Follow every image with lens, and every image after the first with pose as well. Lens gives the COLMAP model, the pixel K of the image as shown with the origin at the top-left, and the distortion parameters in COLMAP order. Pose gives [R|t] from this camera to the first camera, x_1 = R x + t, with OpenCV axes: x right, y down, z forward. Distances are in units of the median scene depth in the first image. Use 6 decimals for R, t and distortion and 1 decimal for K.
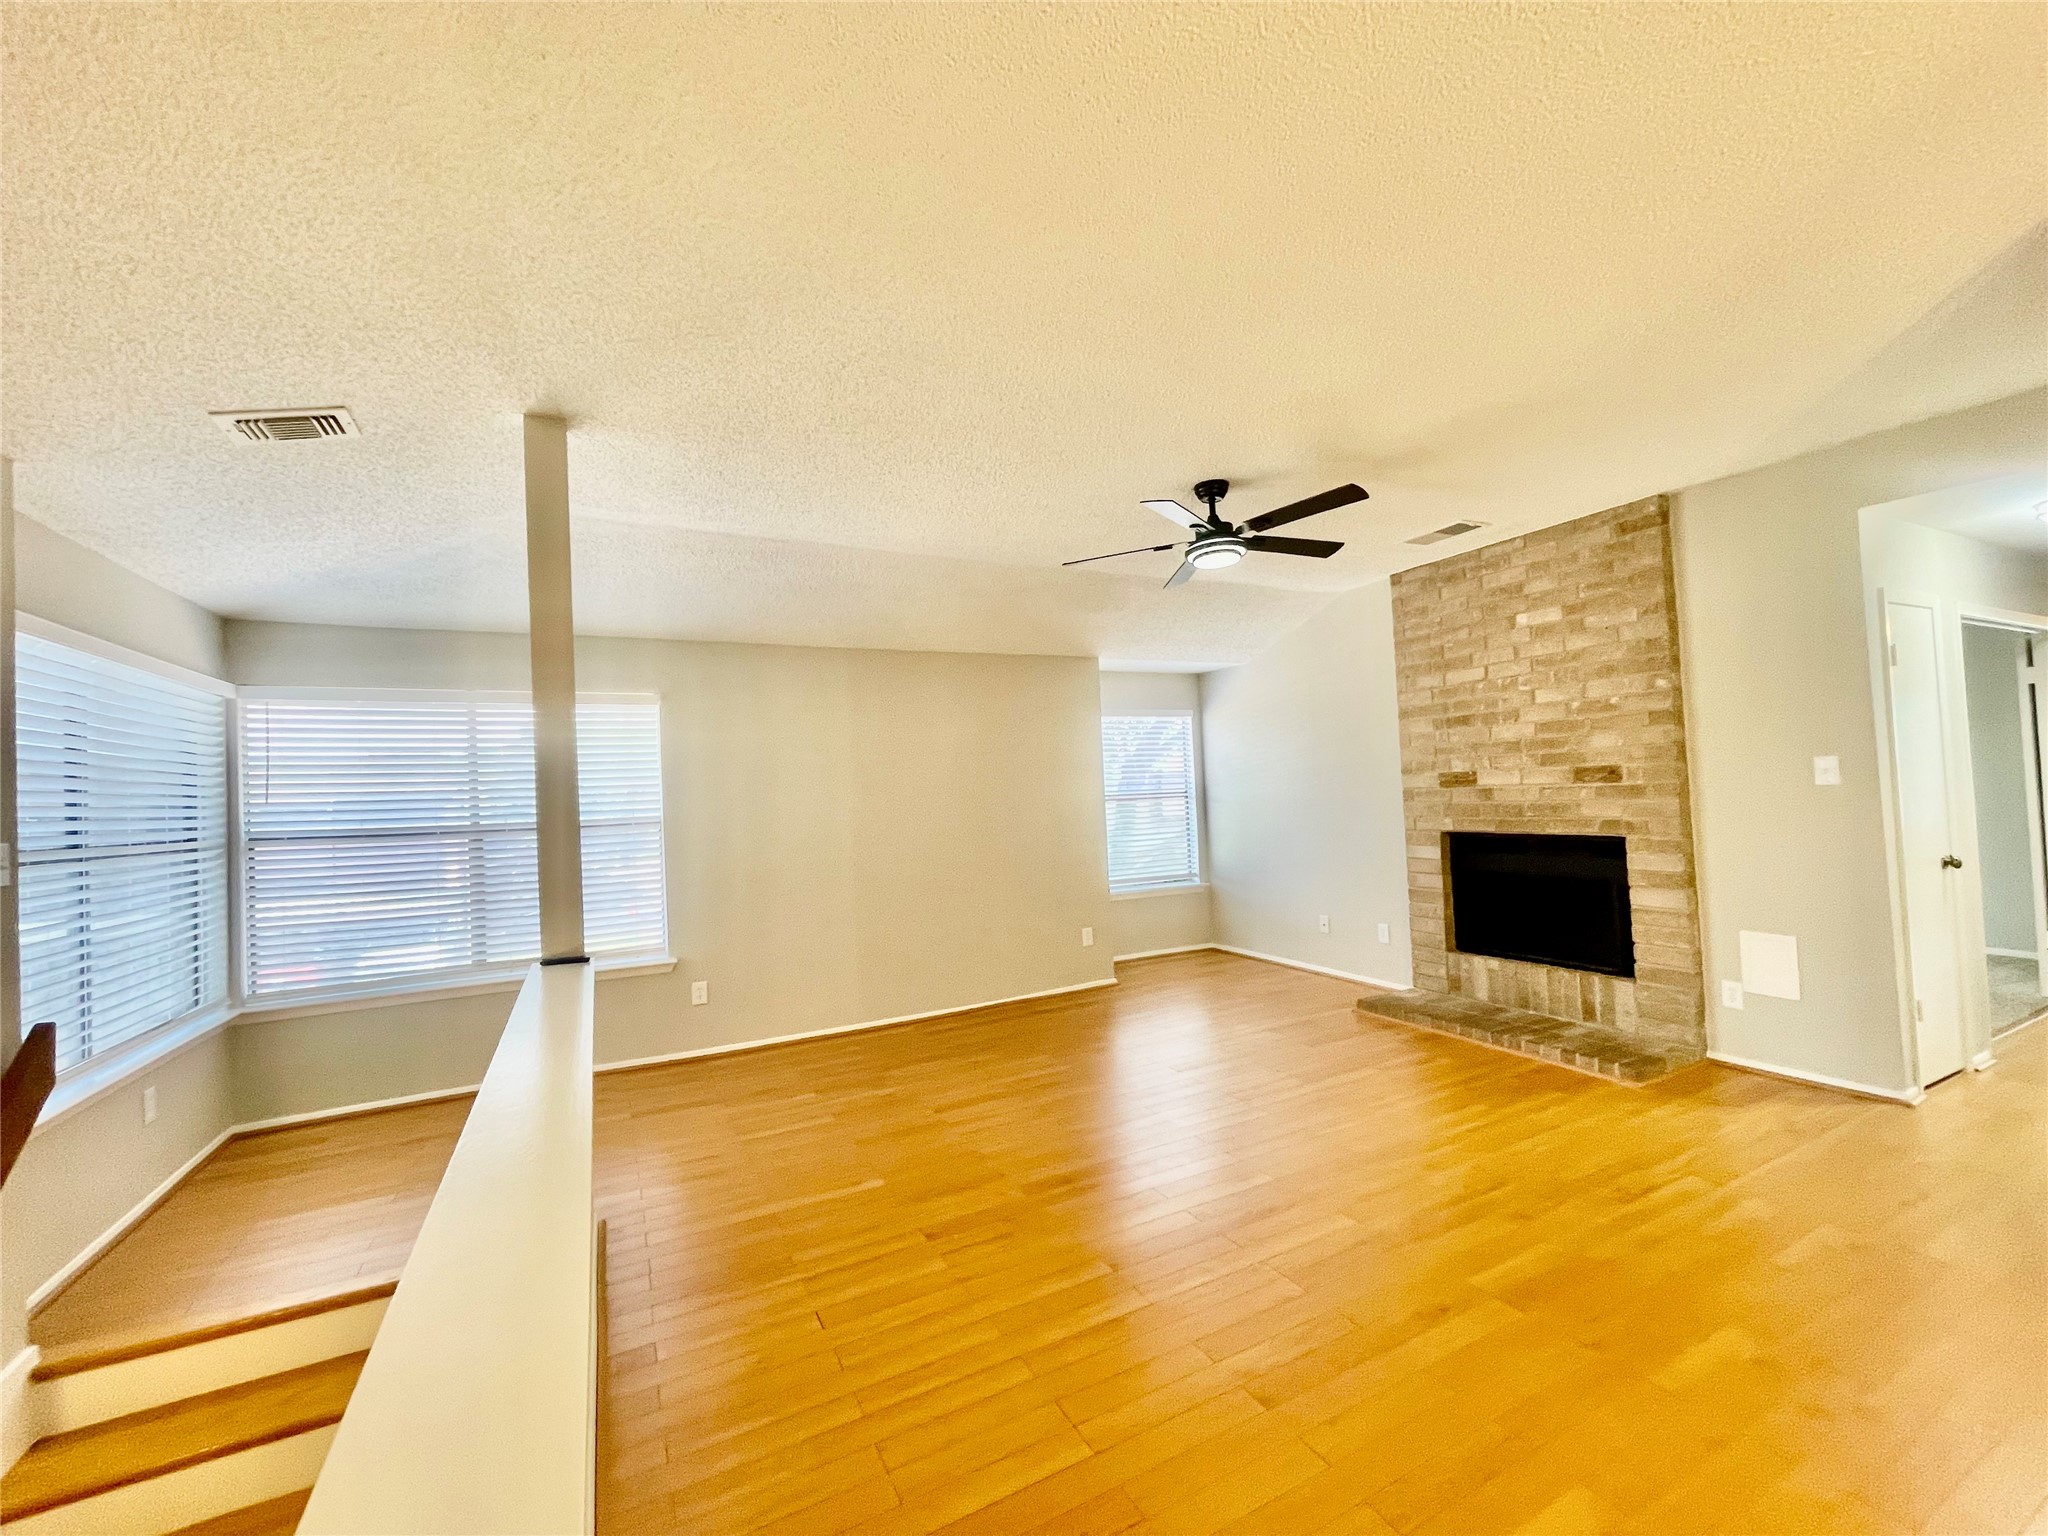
lens RADIAL K [[836.3, 0, 1027.1], [0, 836.3, 771.7], [0, 0, 1]] dist [-0.002952, -0.000571]
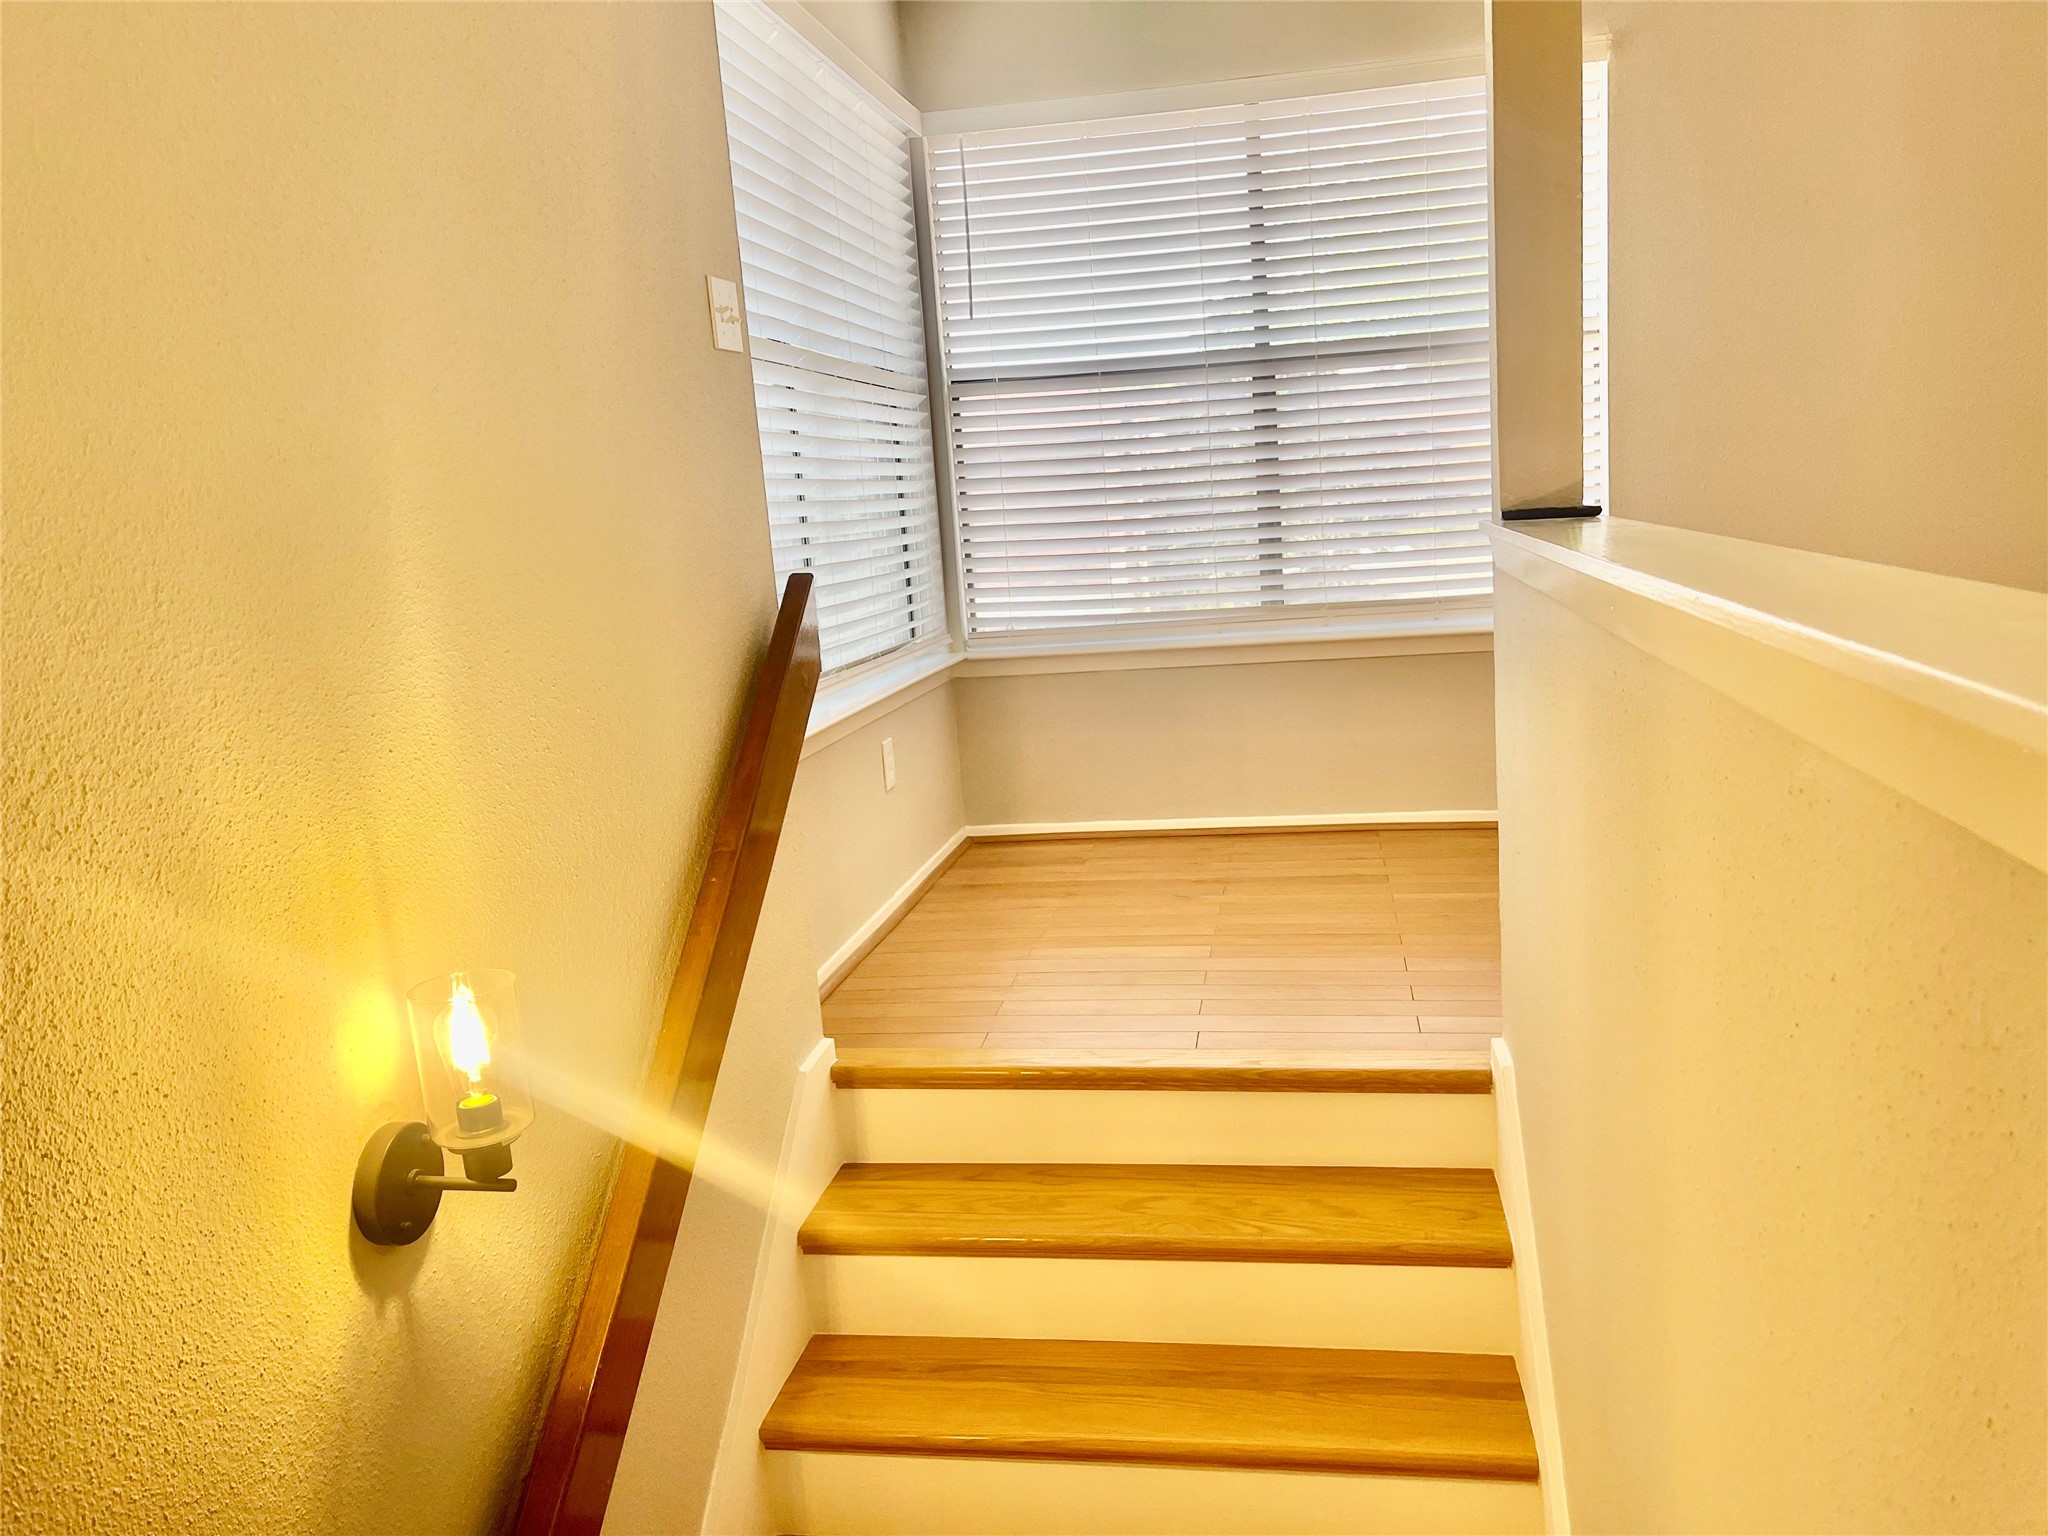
lens RADIAL K [[1581.5, 0, 1024.0], [0, 1581.5, 768.0], [0, 0, 1]] dist [0.065027, 0.000061]
pose [[0.794710, 0.087861, -0.600597, -0.206471], [0.056627, 0.974422, 0.217476, 0.136795], [0.604342, -0.206840, 0.769407, 0.089384]]
